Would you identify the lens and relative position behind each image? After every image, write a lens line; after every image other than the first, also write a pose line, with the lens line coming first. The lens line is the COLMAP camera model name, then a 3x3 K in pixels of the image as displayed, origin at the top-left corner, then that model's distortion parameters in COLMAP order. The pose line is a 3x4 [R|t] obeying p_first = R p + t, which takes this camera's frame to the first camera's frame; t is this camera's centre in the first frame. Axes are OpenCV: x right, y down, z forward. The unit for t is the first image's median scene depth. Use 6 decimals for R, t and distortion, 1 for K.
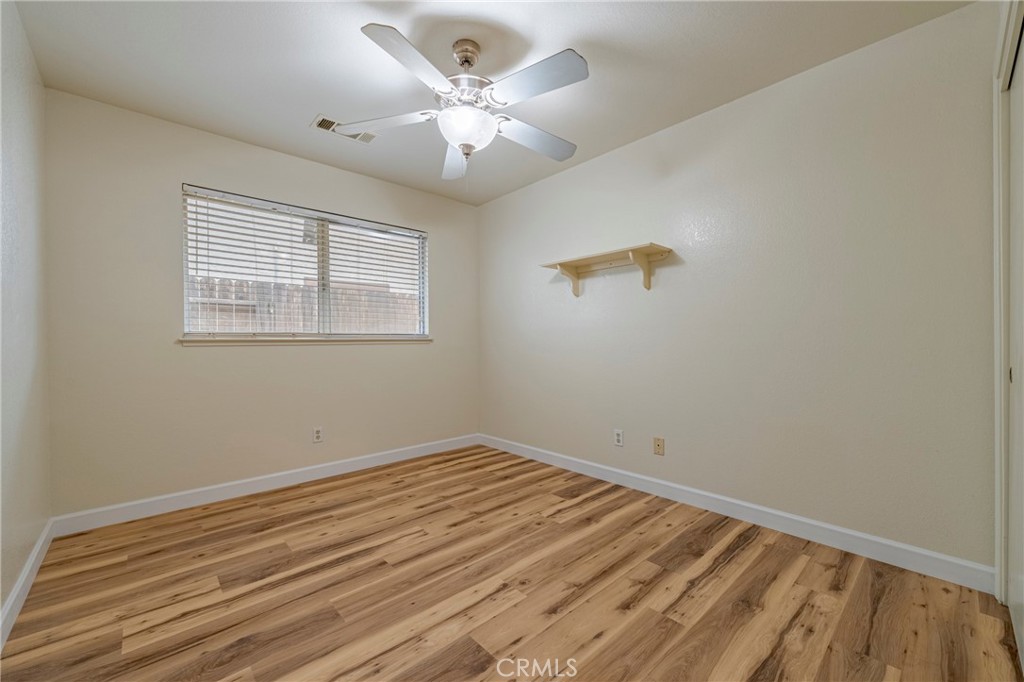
lens RADIAL K [[407.9, 0, 515.9], [0, 407.9, 343.3], [0, 0, 1]] dist [-0.001448, 0.000292]
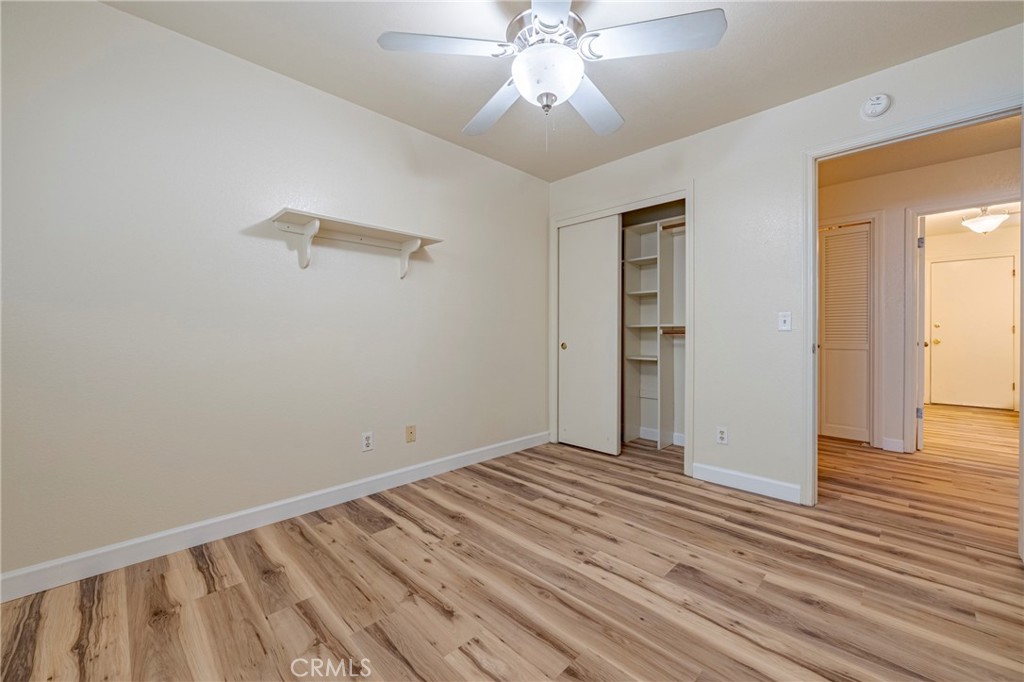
lens RADIAL K [[407.9, 0, 510.1], [0, 407.9, 333.6], [0, 0, 1]] dist [-0.001448, 0.000292]
pose [[-0.035264, 0.001722, 0.999377, -0.839908], [0.002691, 0.999995, -0.001628, 0.004632], [-0.999374, 0.002632, -0.035269, 0.969342]]
